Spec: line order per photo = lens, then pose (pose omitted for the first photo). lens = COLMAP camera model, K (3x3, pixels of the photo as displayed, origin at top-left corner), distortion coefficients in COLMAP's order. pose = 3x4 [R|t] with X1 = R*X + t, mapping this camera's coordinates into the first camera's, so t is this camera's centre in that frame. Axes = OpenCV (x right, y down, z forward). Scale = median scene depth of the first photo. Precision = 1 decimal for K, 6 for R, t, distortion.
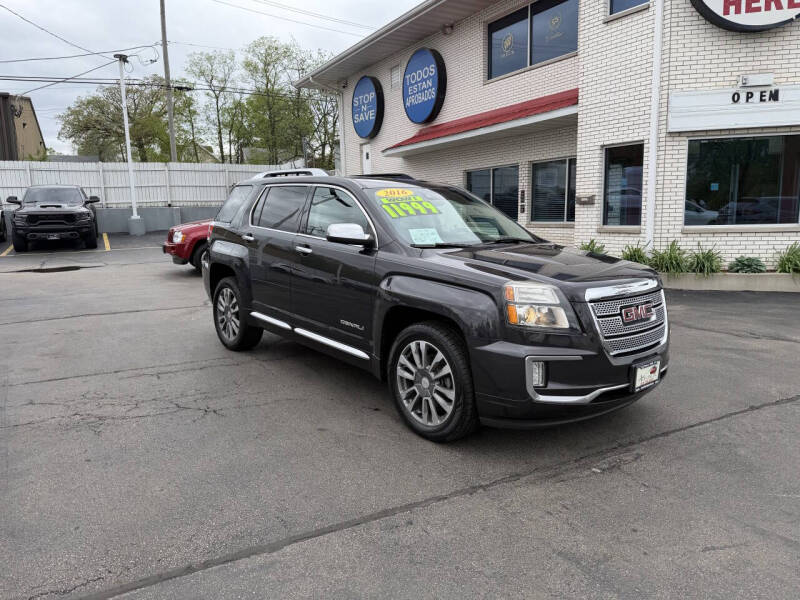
lens RADIAL K [[566.6, 0, 399.1], [0, 566.6, 292.4], [0, 0, 1]] dist [0.043631, -0.051825]
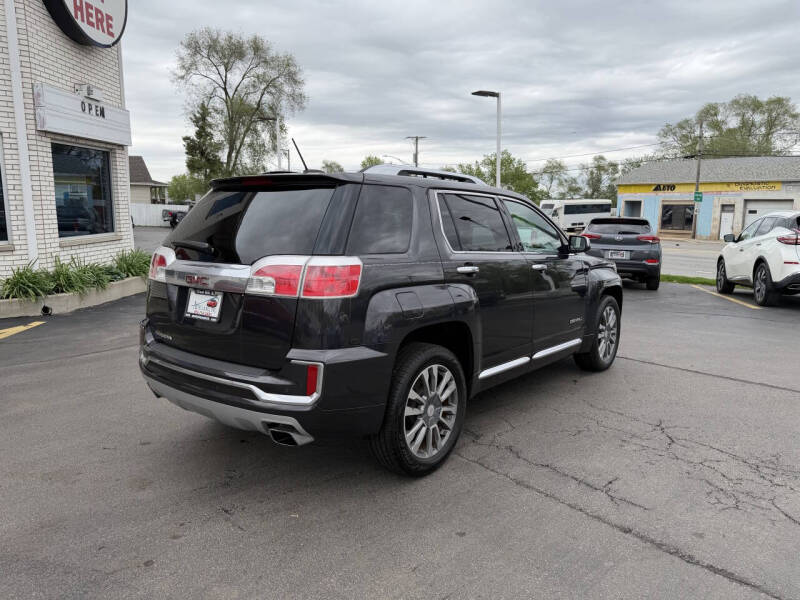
lens RADIAL K [[567.7, 0, 404.0], [0, 567.7, 295.6], [0, 0, 1]] dist [0.031944, -0.040535]
pose [[-0.205868, -0.134248, 0.969327, -0.527916], [0.139514, 0.976400, 0.164858, -0.109304], [-0.968584, 0.169174, -0.182280, 0.707591]]
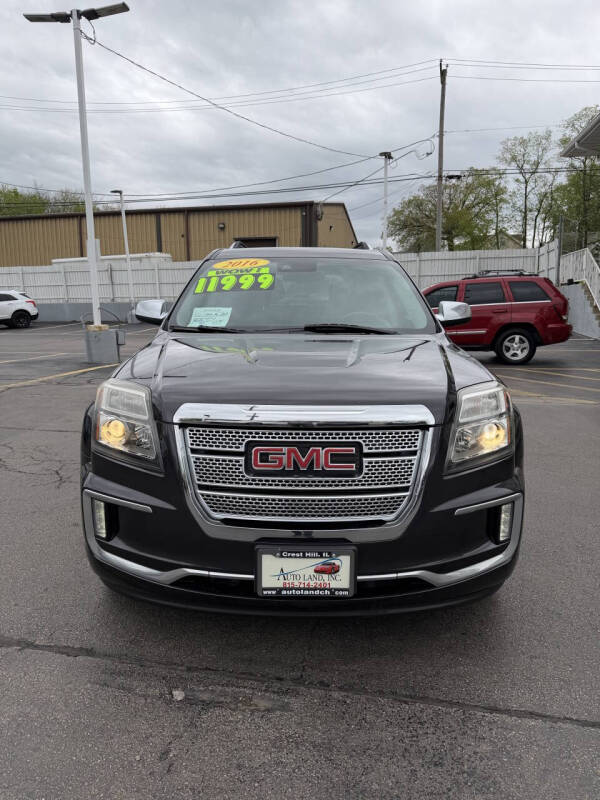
lens RADIAL K [[566.6, 0, 296.6], [0, 566.6, 392.5], [0, 0, 1]] dist [0.043631, -0.051825]
pose [[0.760354, 0.110466, -0.640046, 0.286857], [-0.100754, 0.993563, 0.051787, -0.021612], [0.641647, 0.025111, 0.766589, 0.213143]]
